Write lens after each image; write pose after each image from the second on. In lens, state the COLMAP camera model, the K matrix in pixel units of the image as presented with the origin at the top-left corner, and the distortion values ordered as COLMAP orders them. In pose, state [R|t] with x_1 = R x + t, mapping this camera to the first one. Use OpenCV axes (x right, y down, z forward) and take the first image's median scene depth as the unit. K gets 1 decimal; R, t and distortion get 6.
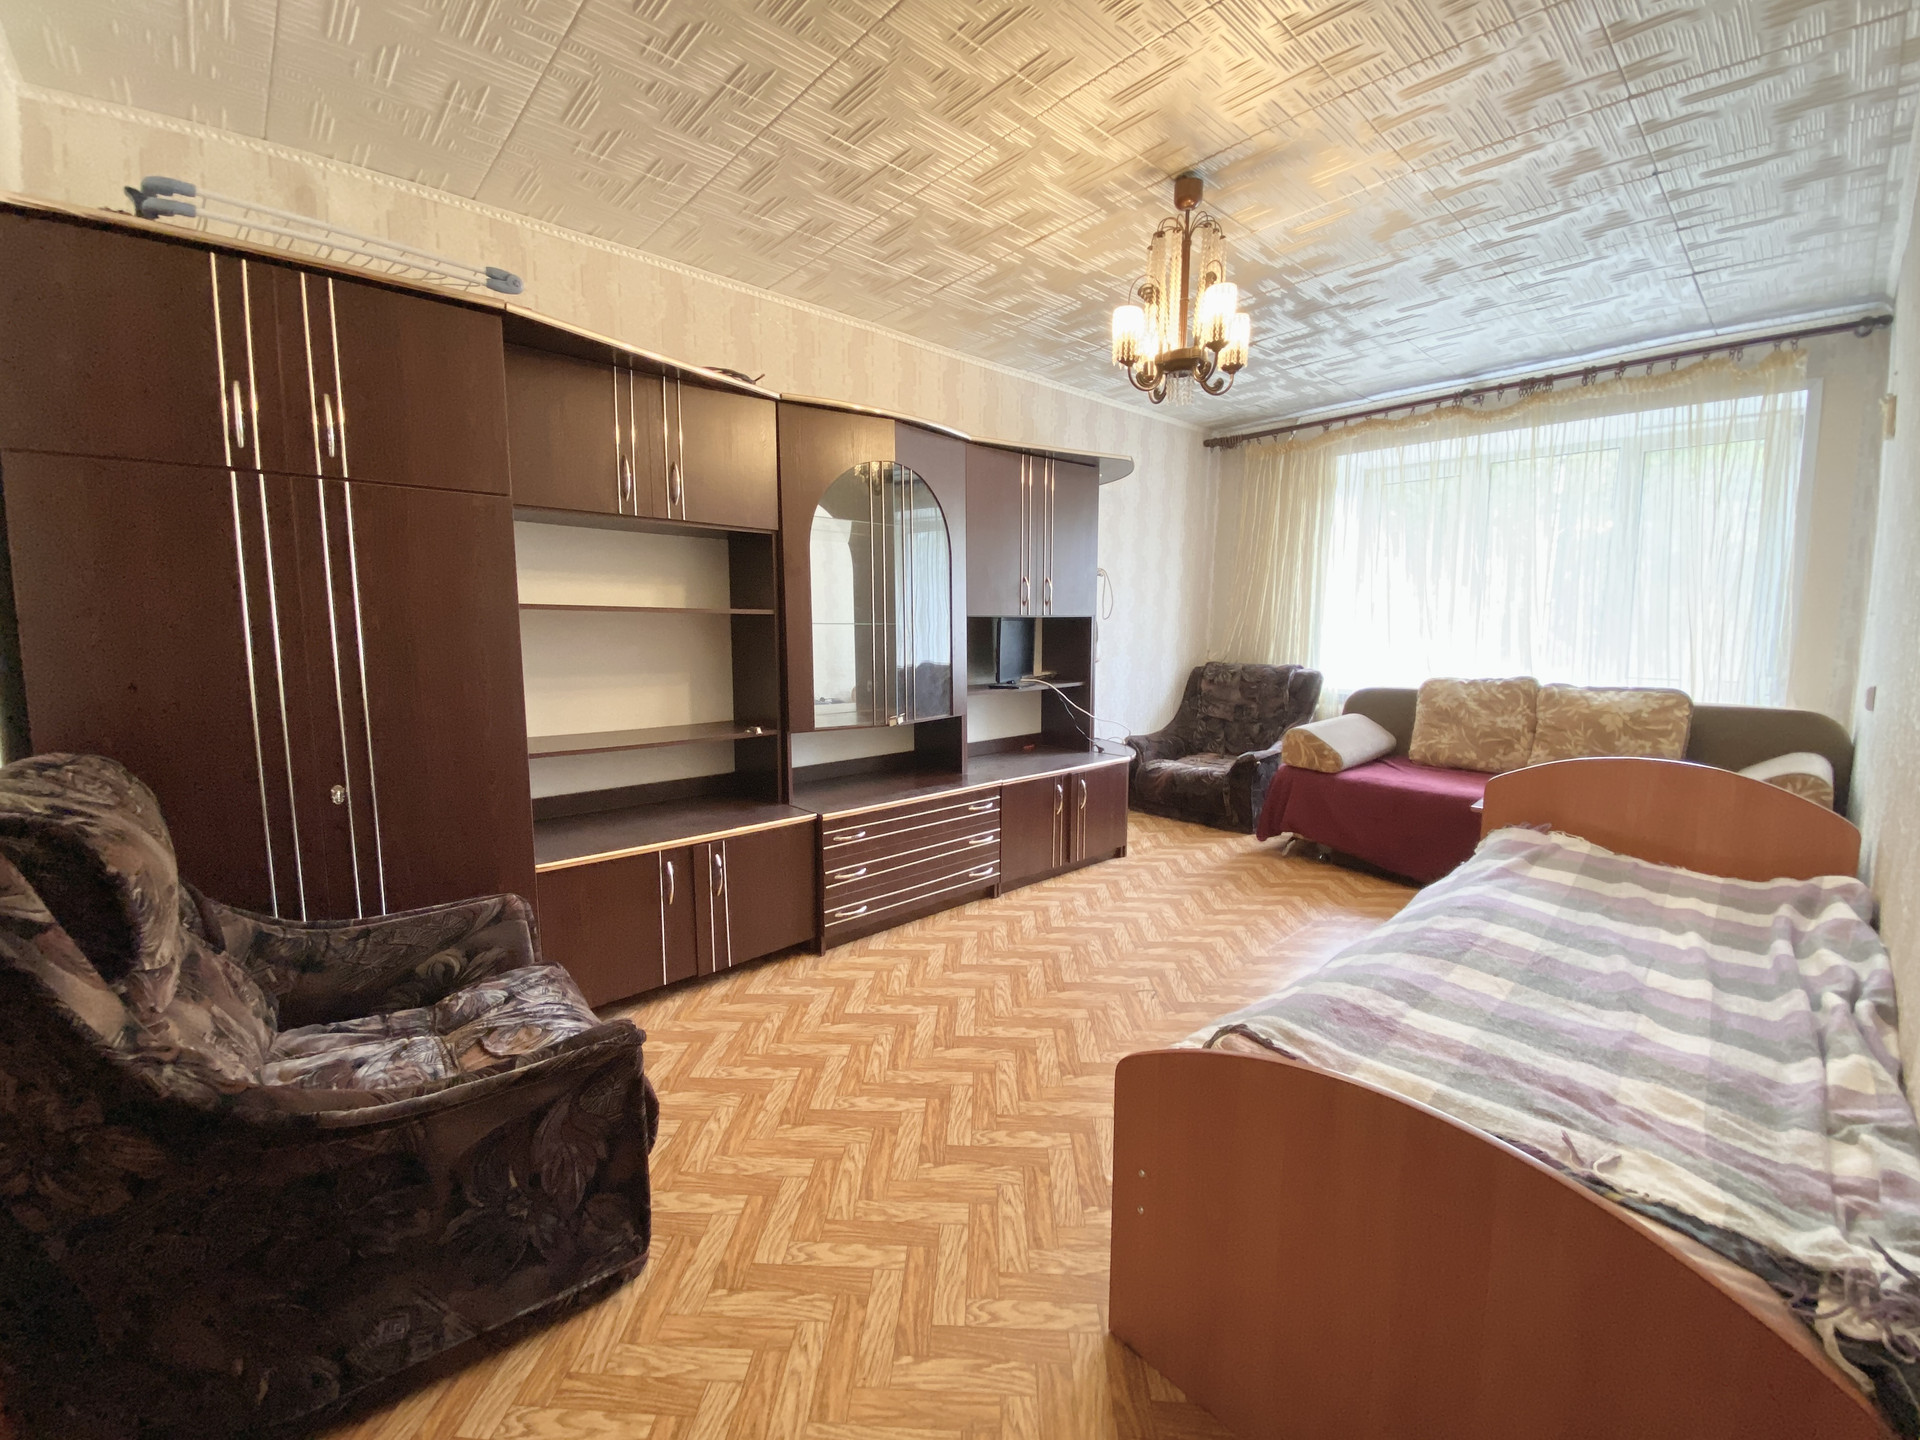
lens RADIAL K [[776.4, 0, 953.6], [0, 776.4, 711.1], [0, 0, 1]] dist [-0.002359, -0.001479]
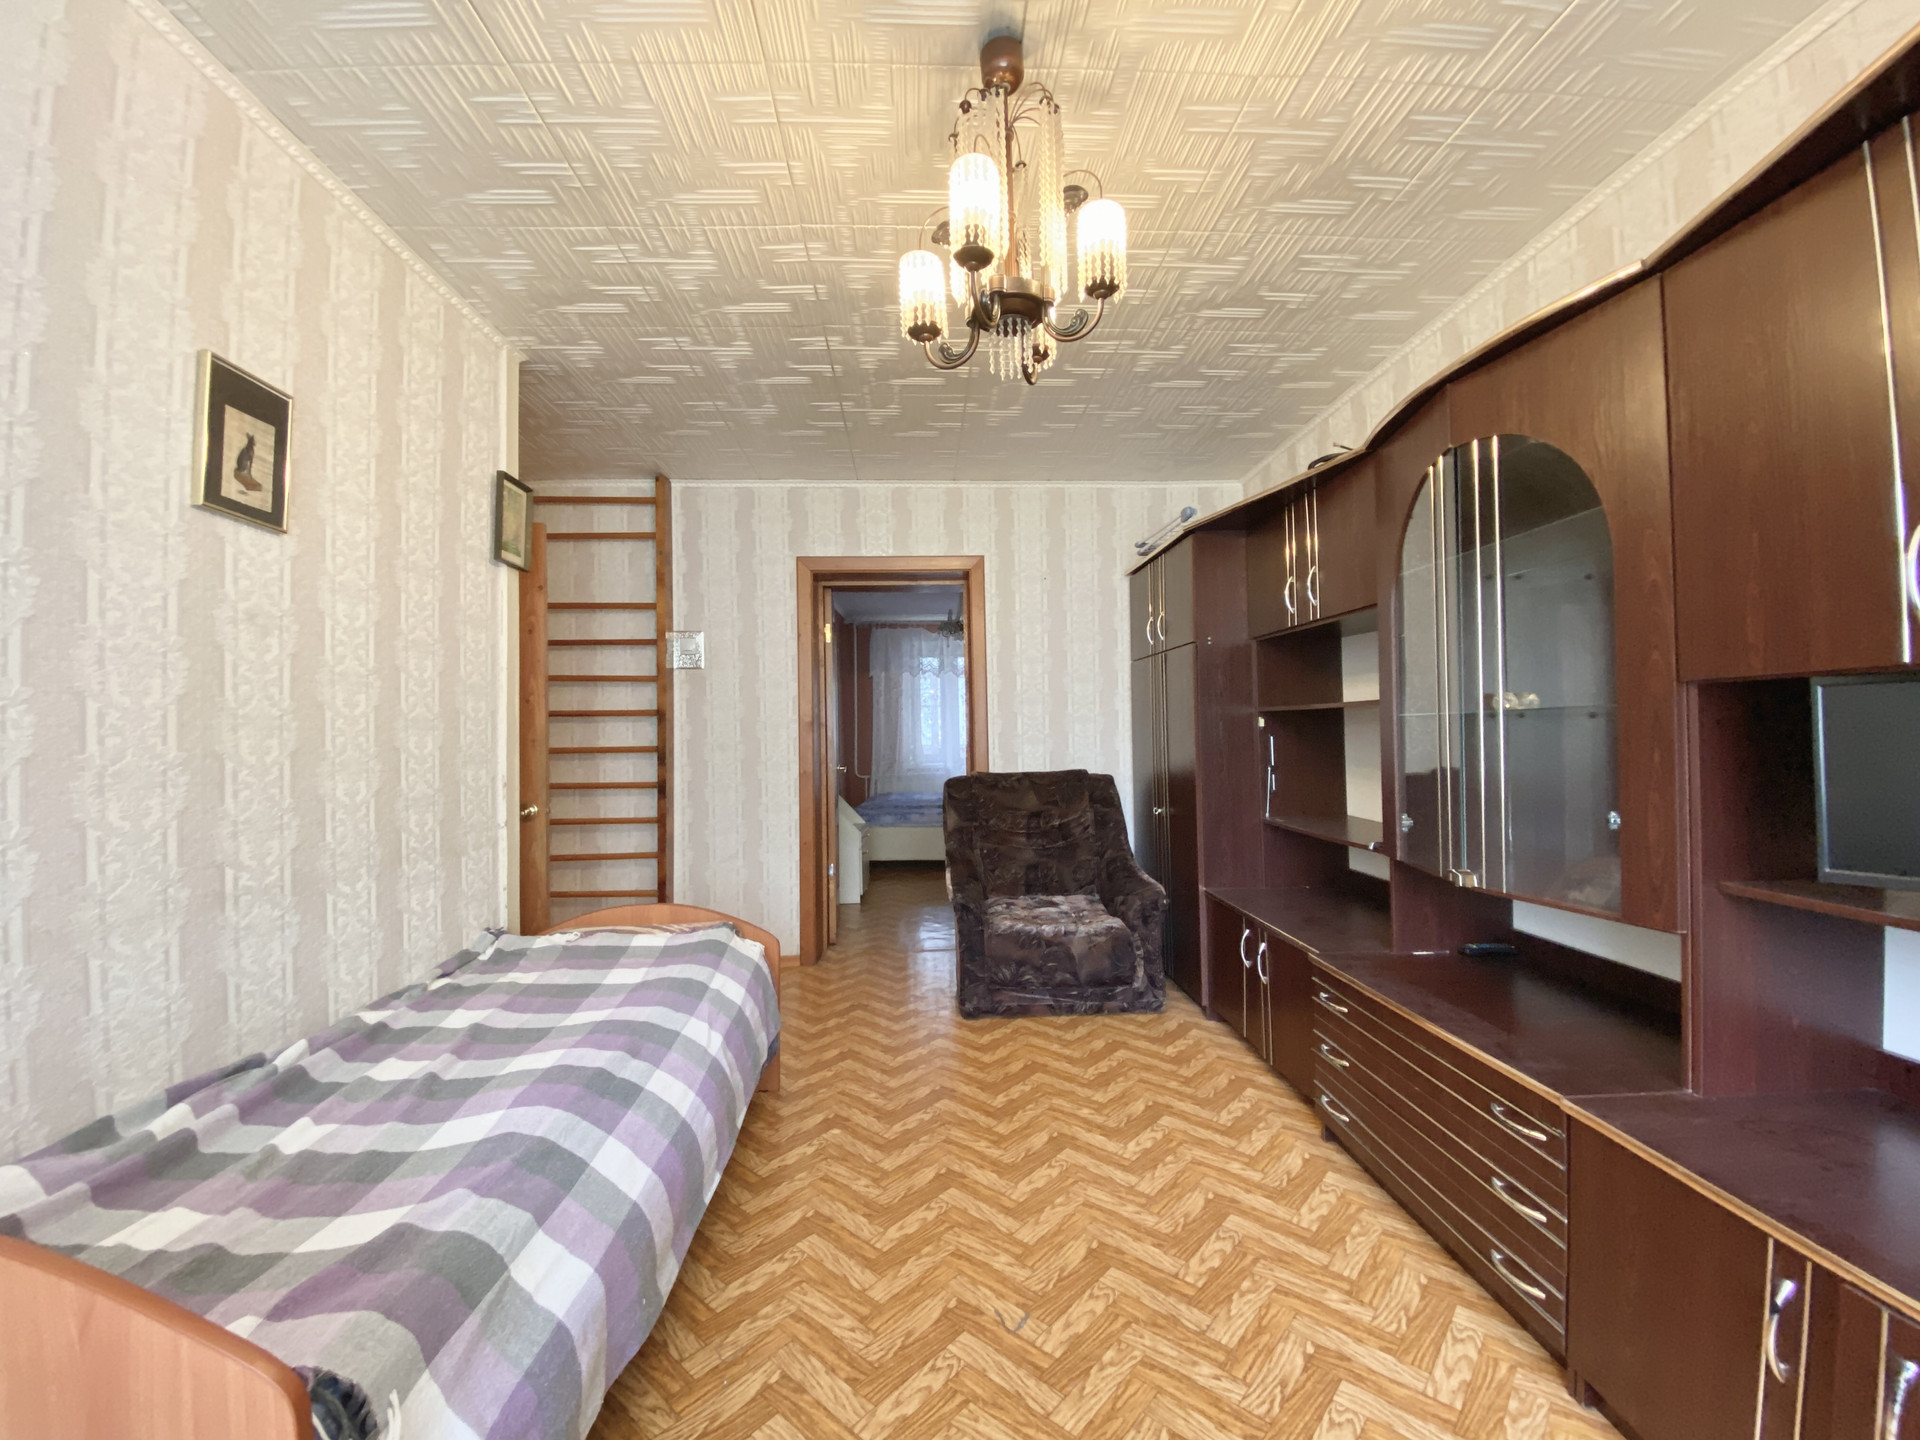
lens RADIAL K [[776.4, 0, 957.2], [0, 776.4, 714.2], [0, 0, 1]] dist [-0.002359, -0.001479]
pose [[-0.636947, -0.006969, -0.770876, 0.763741], [-0.070029, 0.996348, 0.048855, -0.142626], [0.767721, 0.085102, -0.635109, 1.333858]]
